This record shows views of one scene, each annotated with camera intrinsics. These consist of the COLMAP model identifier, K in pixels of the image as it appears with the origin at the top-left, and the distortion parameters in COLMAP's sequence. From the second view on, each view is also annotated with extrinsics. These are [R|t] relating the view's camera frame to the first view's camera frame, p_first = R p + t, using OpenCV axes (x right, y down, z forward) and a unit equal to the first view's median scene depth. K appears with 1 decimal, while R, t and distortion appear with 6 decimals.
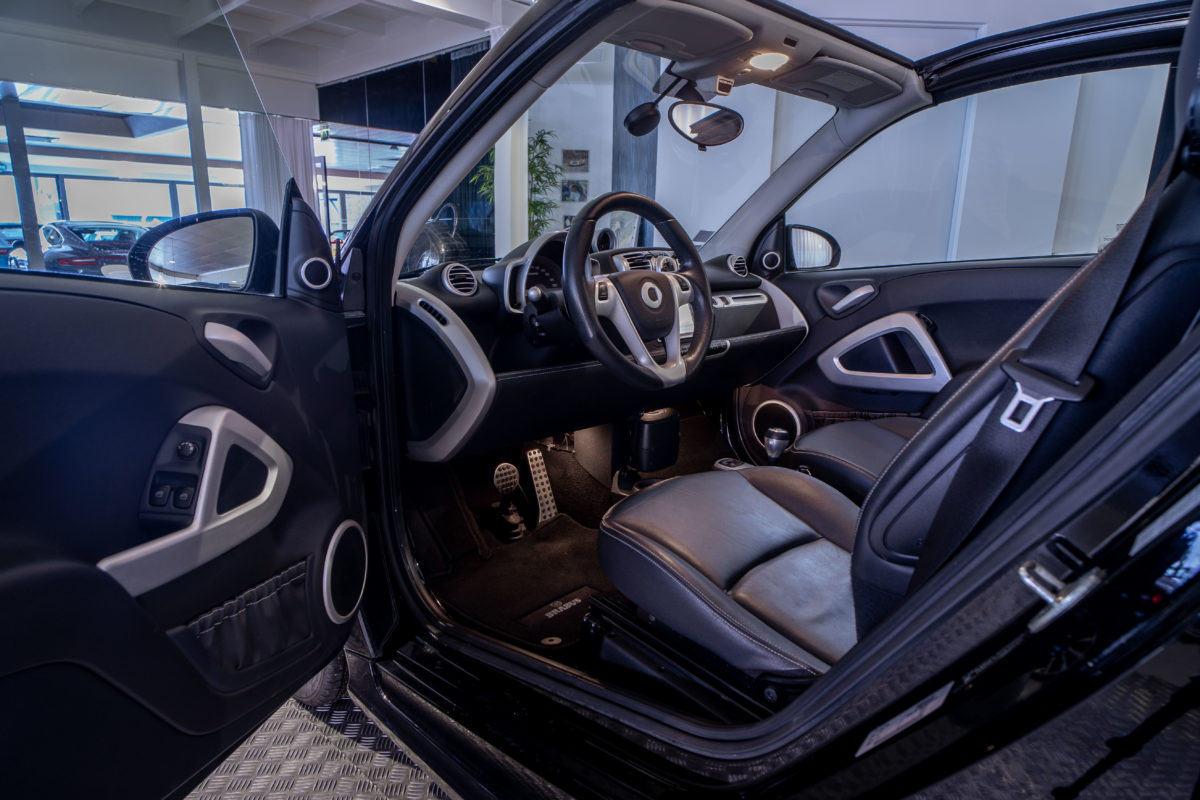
lens RADIAL K [[674.0, 0, 600.0], [0, 674.0, 400.0], [0, 0, 1]] dist [-0.003668, -0.000219]
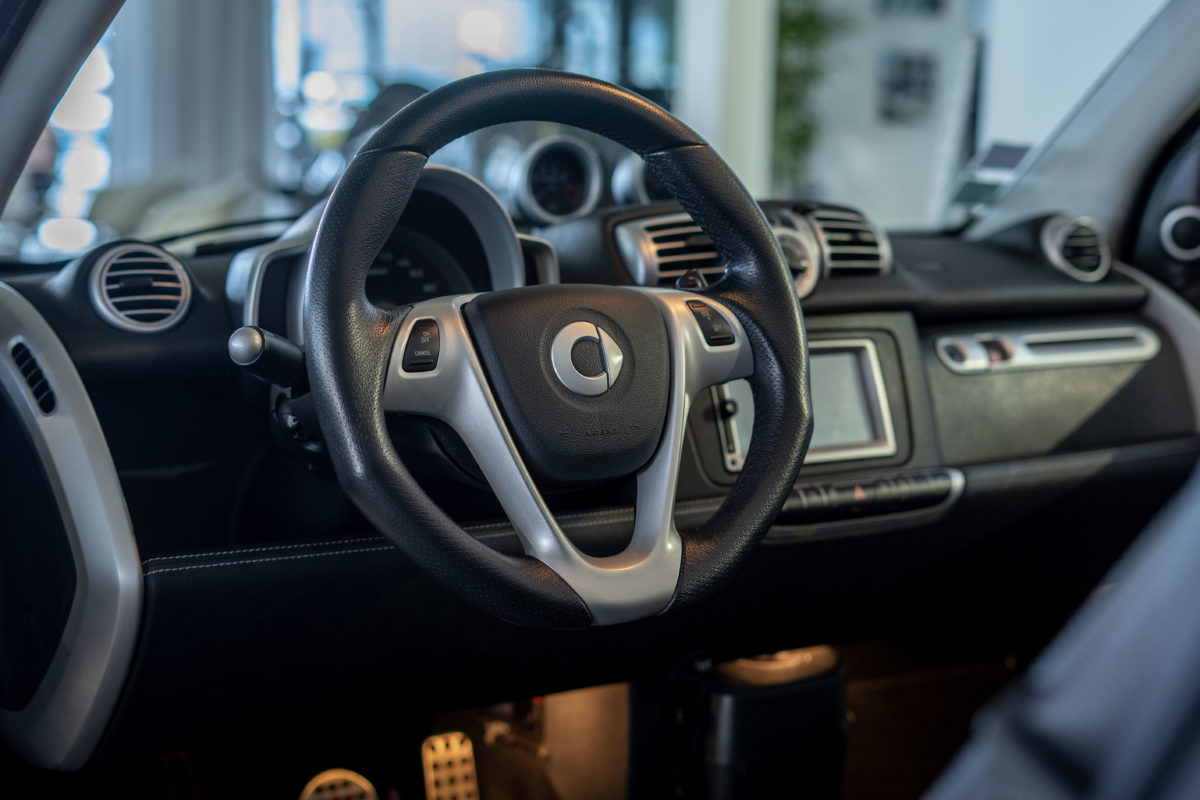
lens RADIAL K [[1830.7, 0, 600.0], [0, 1830.7, 400.0], [0, 0, 1]] dist [-0.031256, -0.032828]
pose [[0.978852, 0.047784, -0.198910, 0.252072], [-0.063583, 0.995244, -0.073808, -0.058425], [0.194437, 0.084894, 0.977235, 0.062154]]
